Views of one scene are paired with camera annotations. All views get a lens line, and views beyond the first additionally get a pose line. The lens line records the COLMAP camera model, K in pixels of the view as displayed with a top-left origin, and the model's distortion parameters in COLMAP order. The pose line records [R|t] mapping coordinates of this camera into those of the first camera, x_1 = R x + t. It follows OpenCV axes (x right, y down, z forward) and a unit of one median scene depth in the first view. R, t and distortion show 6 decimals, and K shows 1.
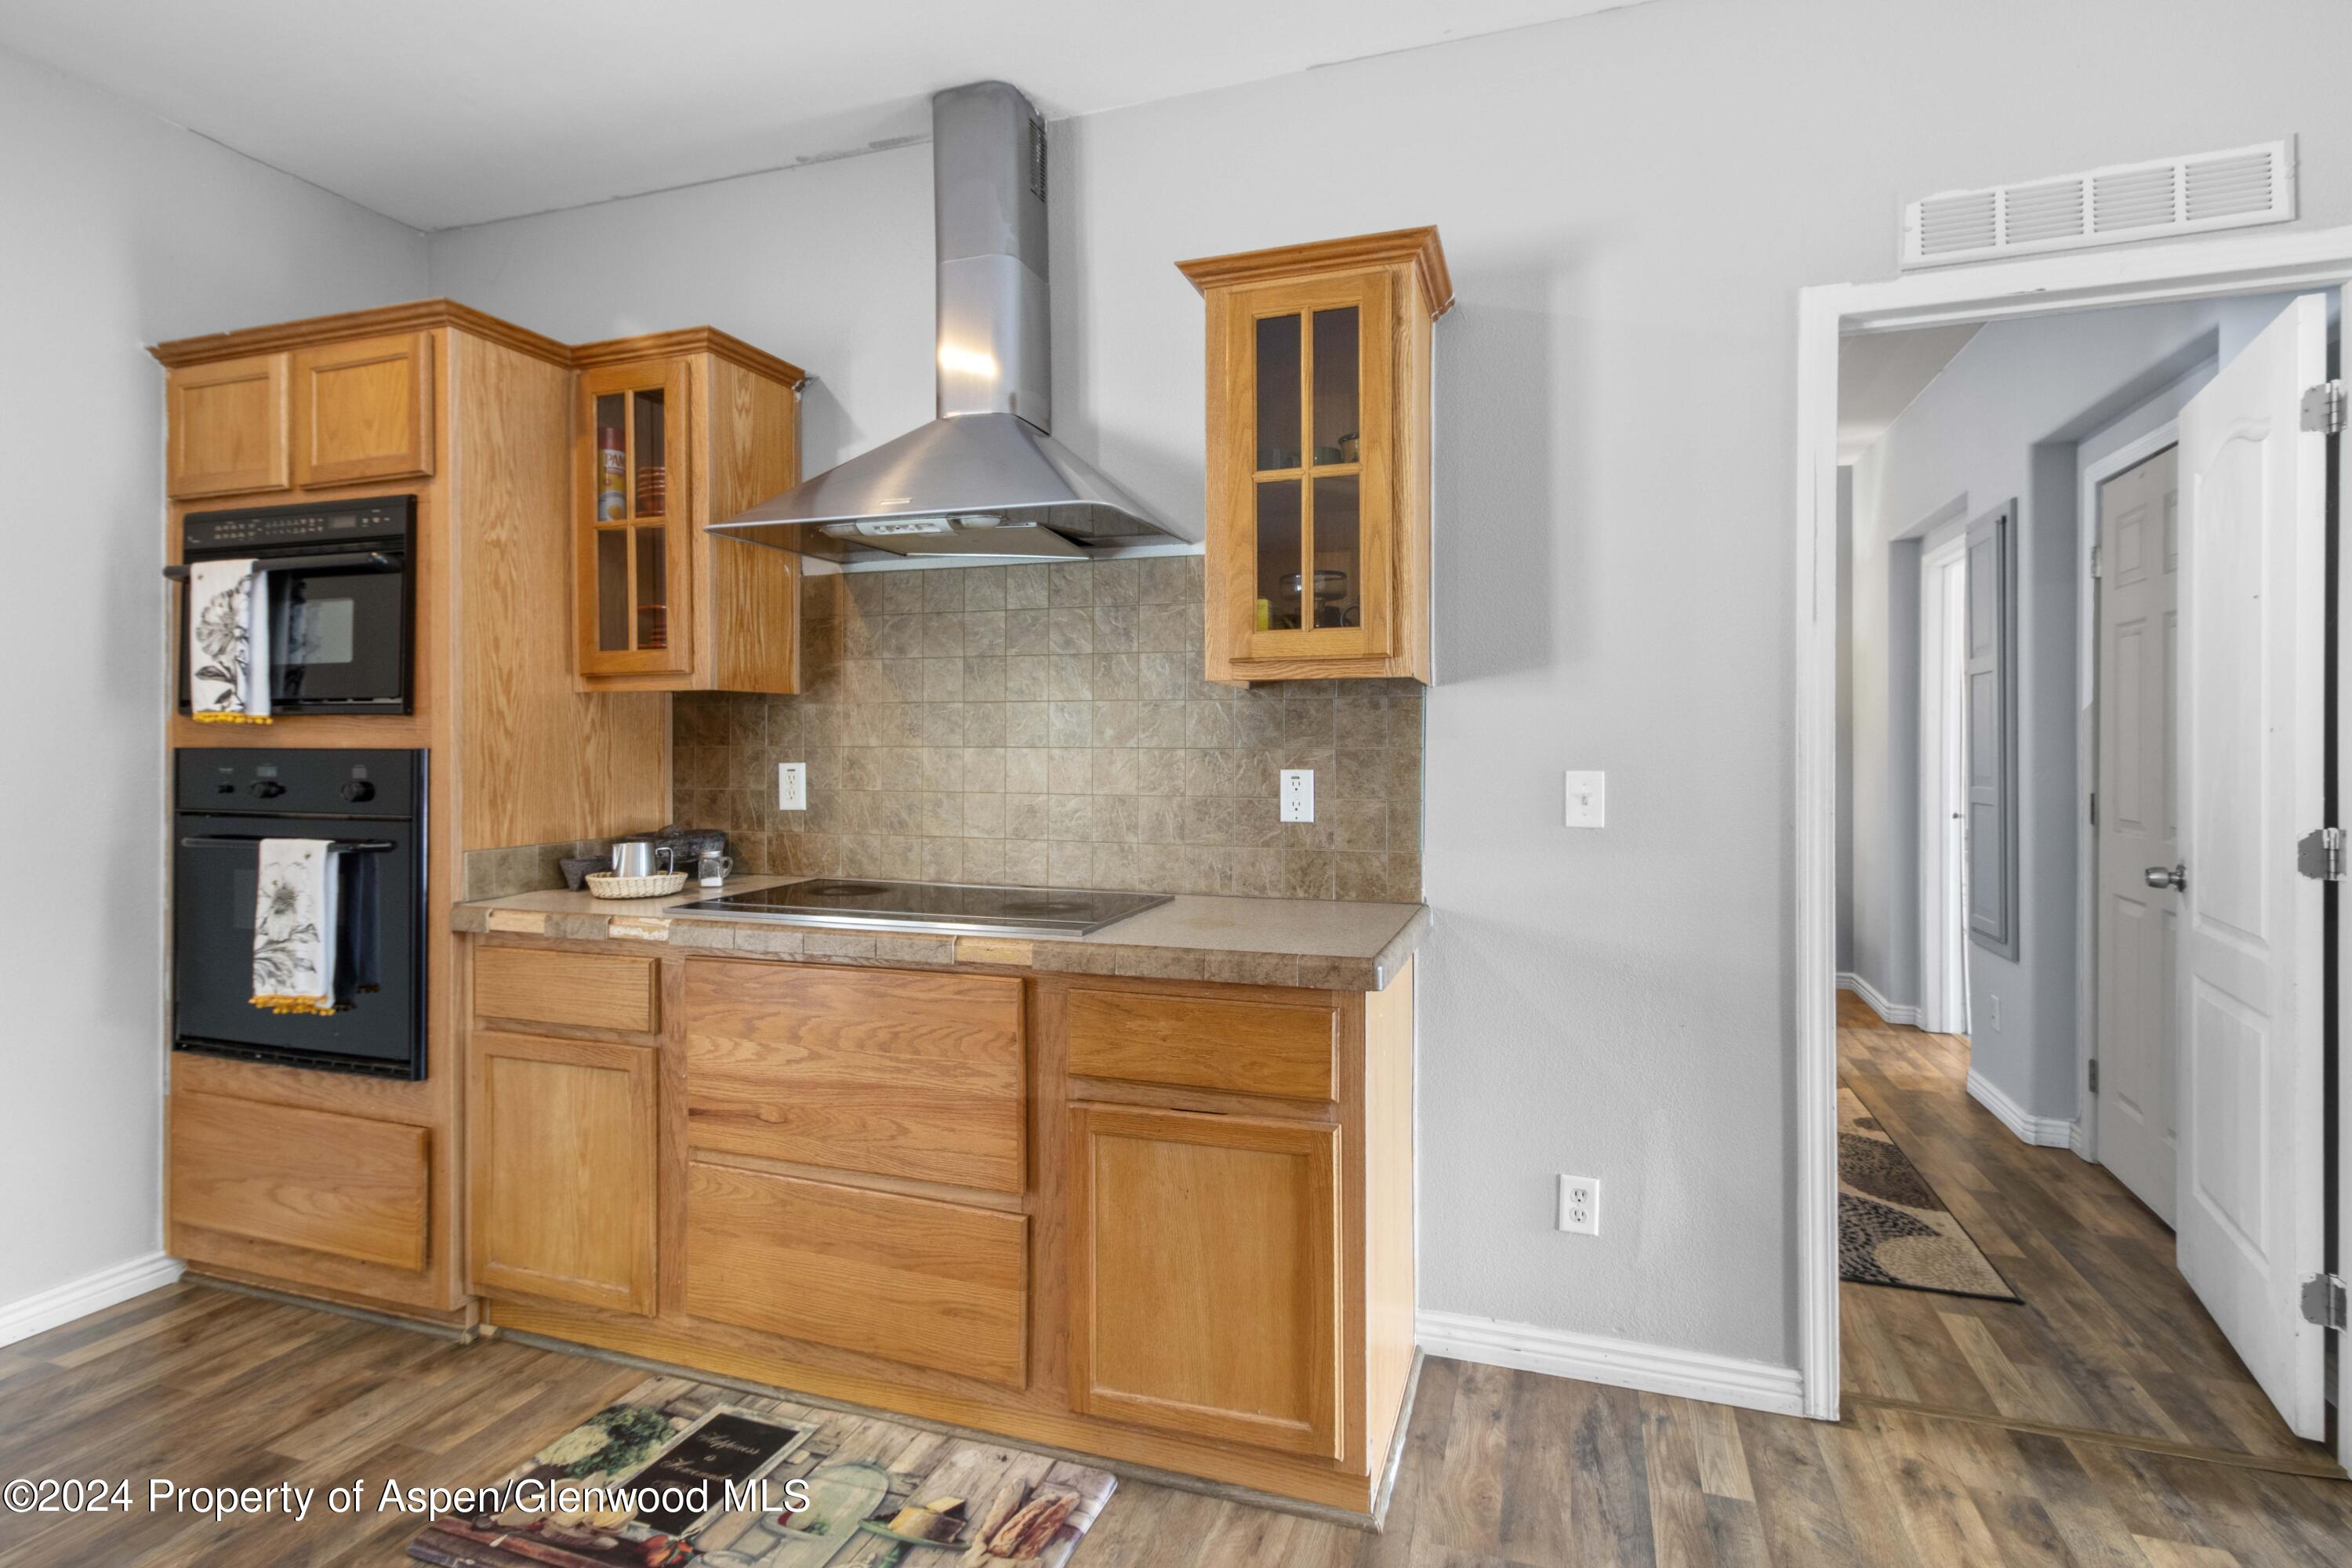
lens RADIAL K [[1105.6, 0, 1191.7], [0, 1105.6, 767.9], [0, 0, 1]] dist [0.002365, 0.001148]
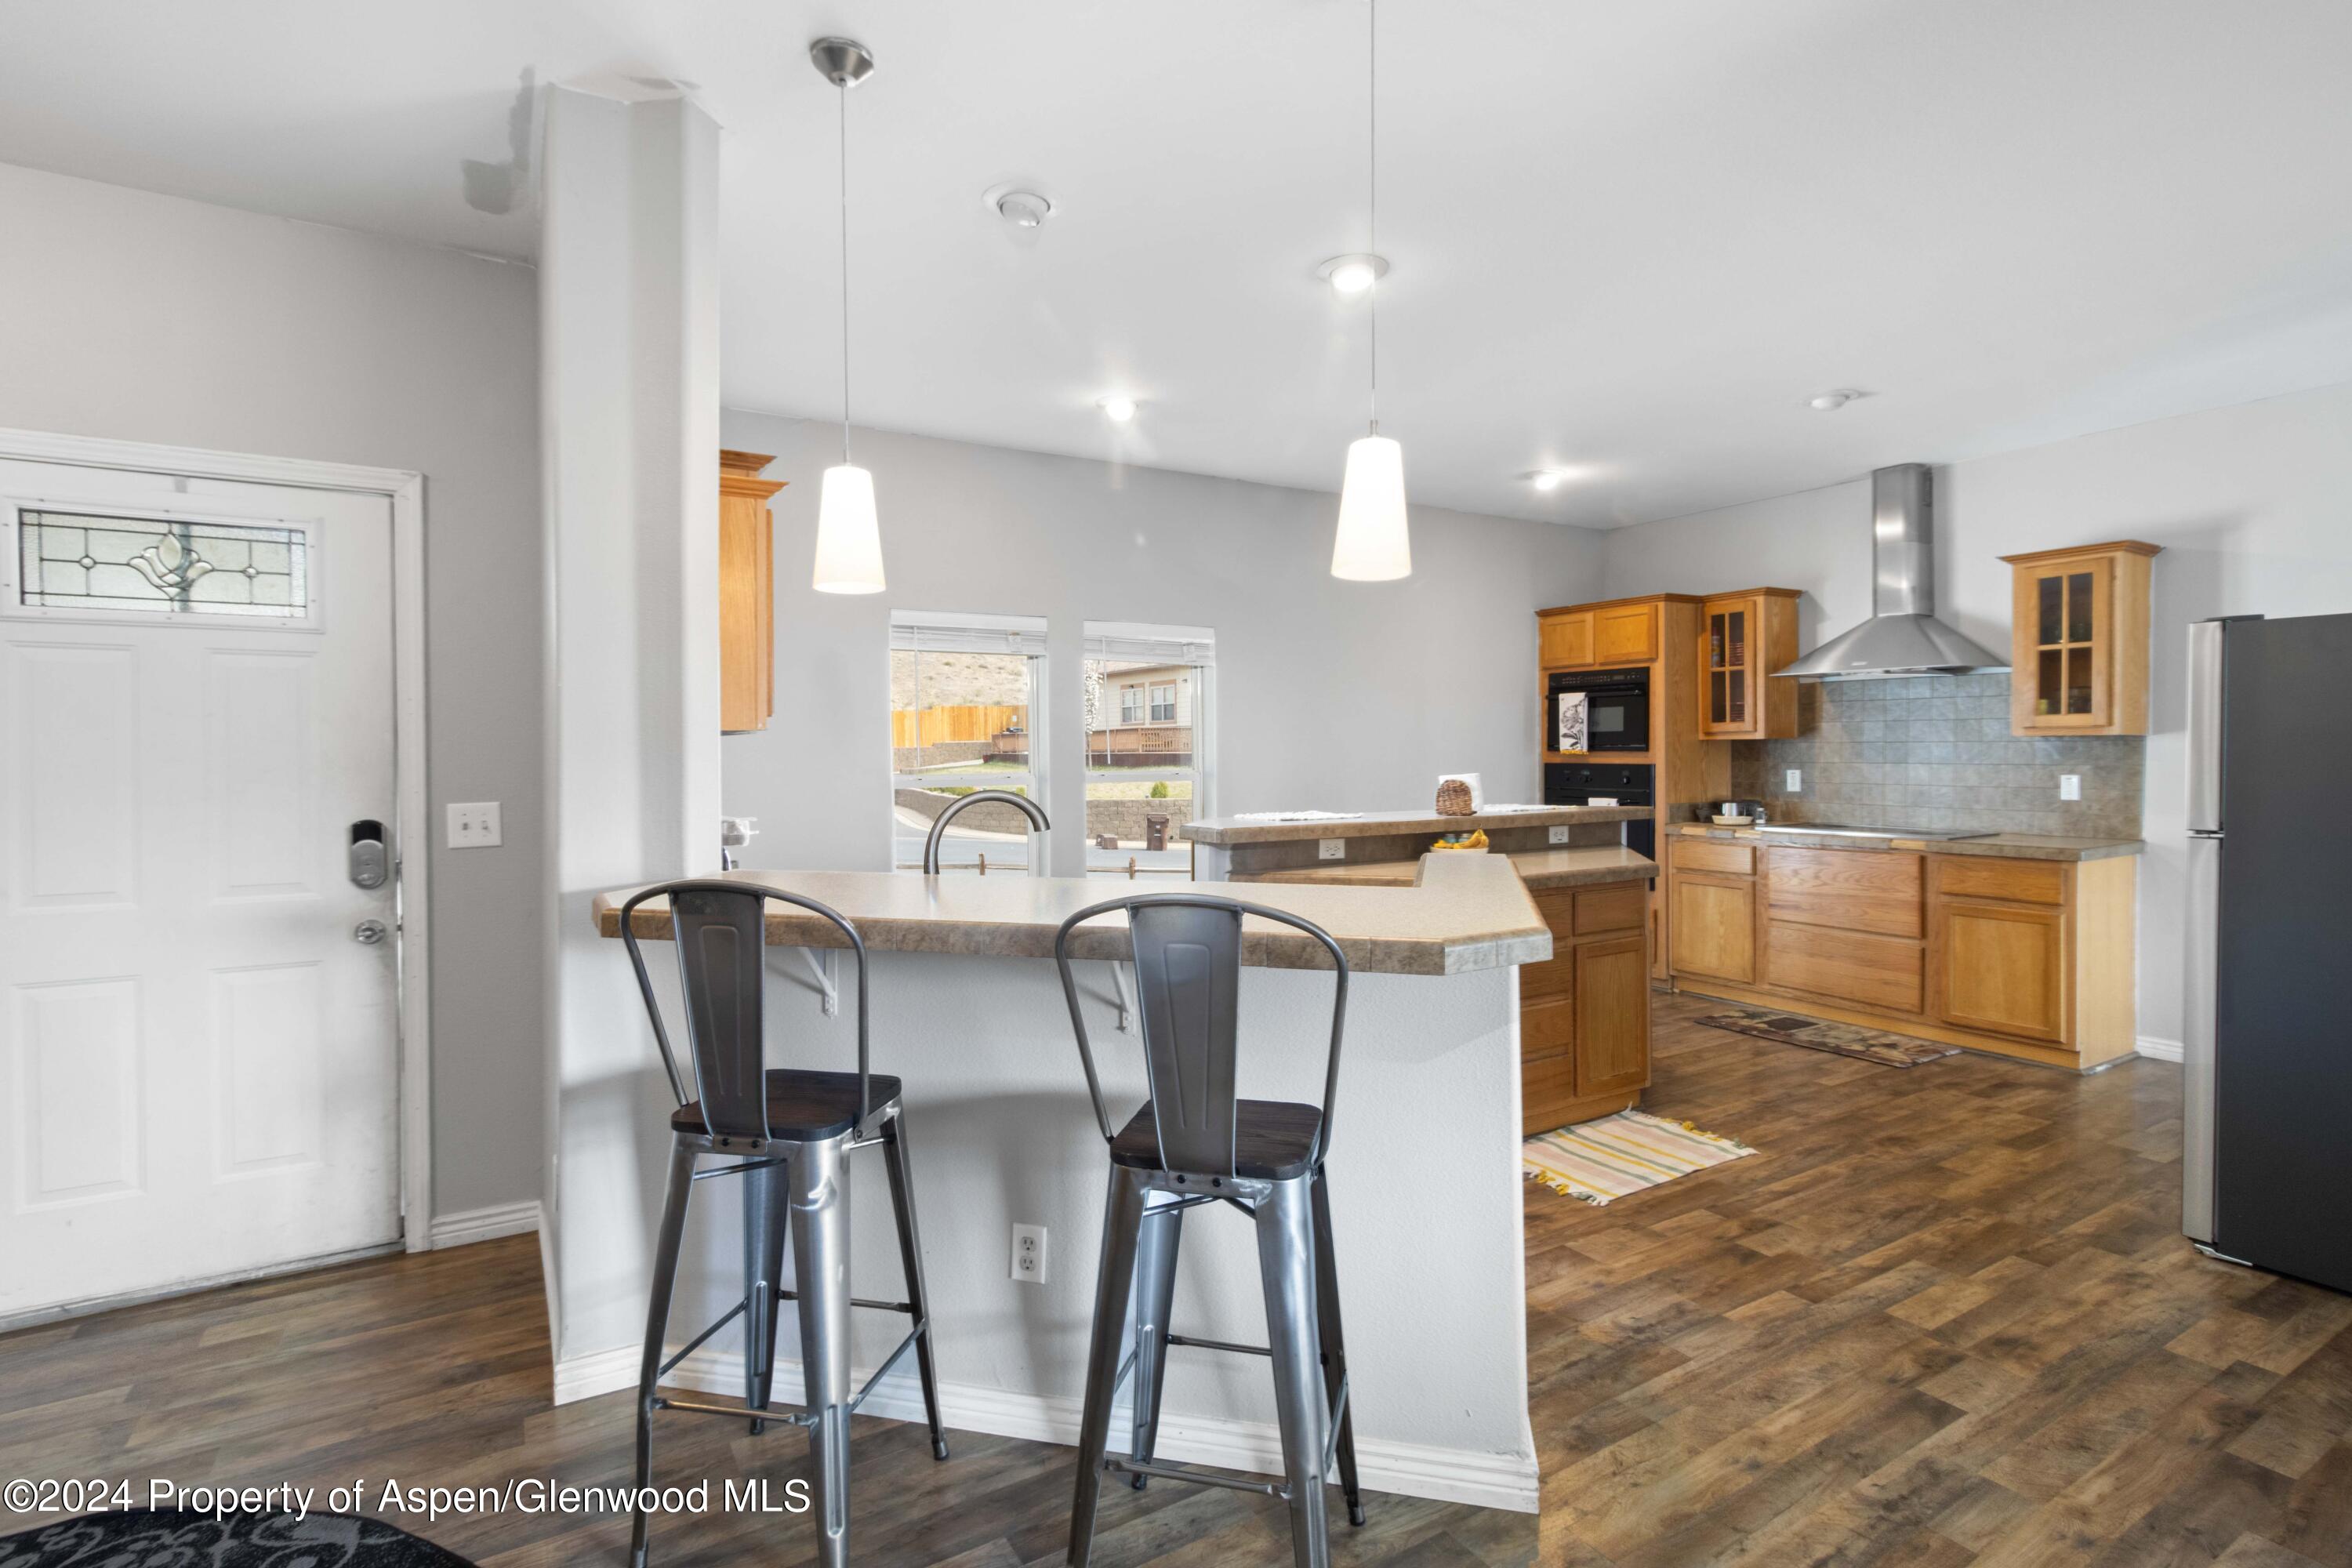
lens RADIAL K [[1105.6, 0, 1250.8], [0, 1105.6, 766.6], [0, 0, 1]] dist [0.002365, 0.001148]
pose [[0.782759, 0.004108, -0.622311, 0.187686], [-0.004014, 0.999991, 0.001552, -0.011476], [0.622312, 0.001283, 0.782768, -1.622243]]
